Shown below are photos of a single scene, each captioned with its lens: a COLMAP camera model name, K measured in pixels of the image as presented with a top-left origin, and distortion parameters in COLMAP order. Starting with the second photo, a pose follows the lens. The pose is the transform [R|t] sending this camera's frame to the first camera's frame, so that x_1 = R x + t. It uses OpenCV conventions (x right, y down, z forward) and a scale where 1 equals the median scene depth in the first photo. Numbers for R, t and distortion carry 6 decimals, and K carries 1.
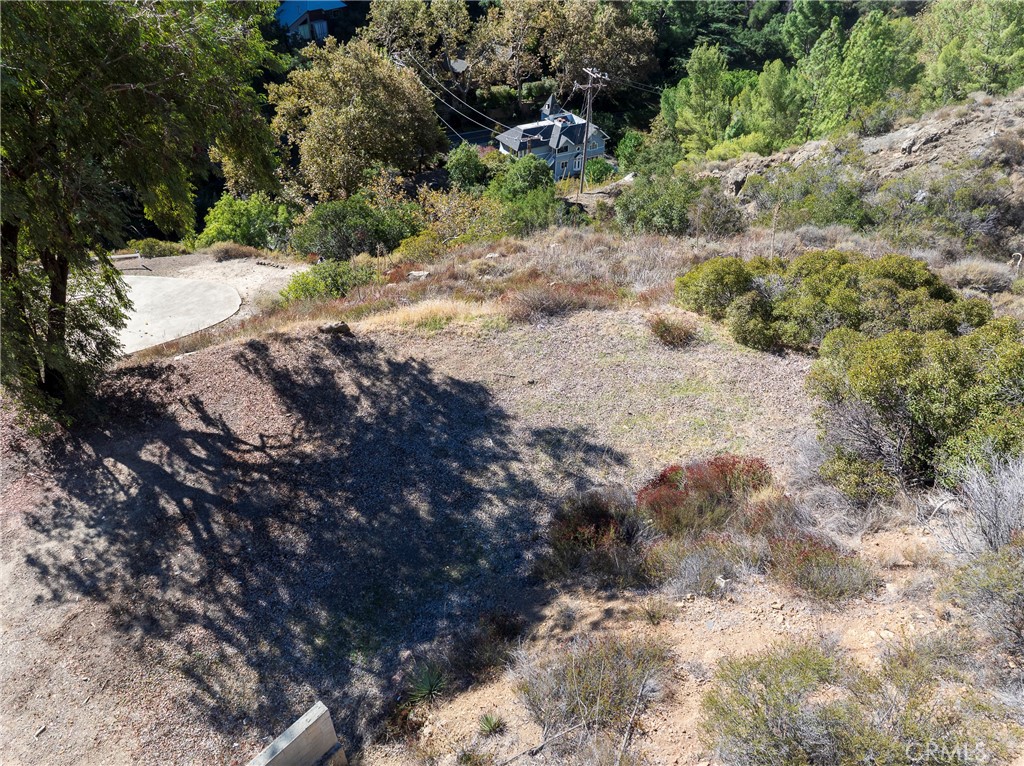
lens RADIAL K [[722.1, 0, 515.8], [0, 722.1, 378.3], [0, 0, 1]] dist [-0.051330, 0.025136]
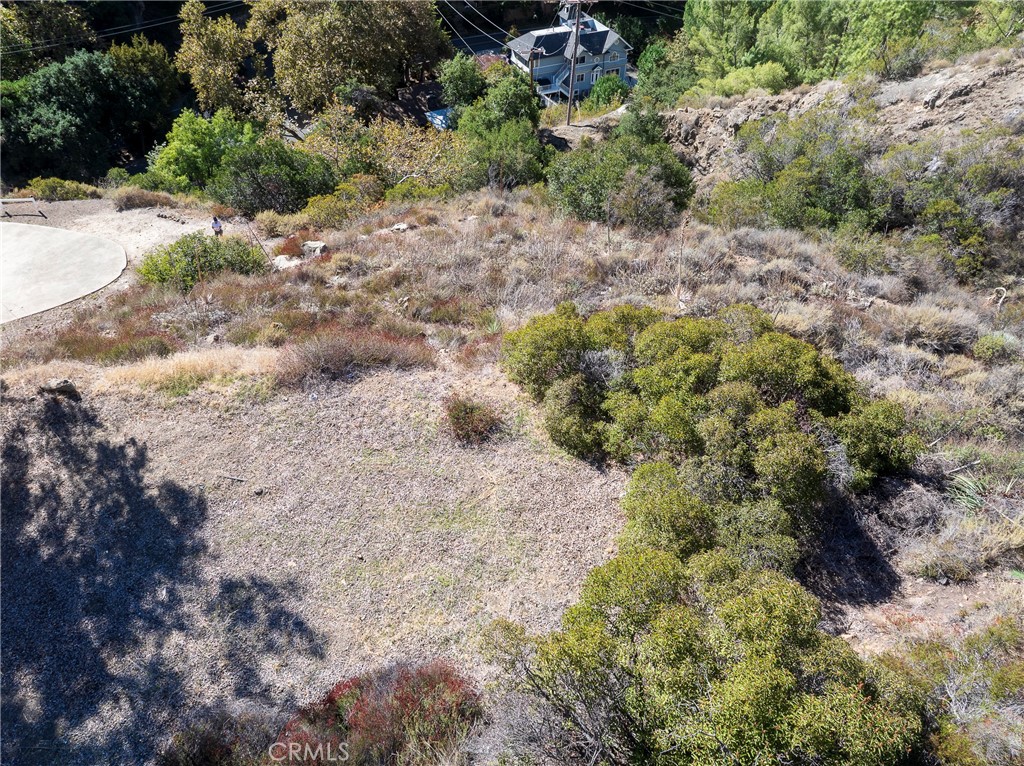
lens RADIAL K [[722.1, 0, 515.8], [0, 722.1, 378.3], [0, 0, 1]] dist [-0.051330, 0.025136]
pose [[0.996920, 0.057598, -0.053222, 0.119636], [-0.049881, 0.989395, 0.136417, -0.085008], [0.060515, -0.133342, 0.989221, 0.097347]]
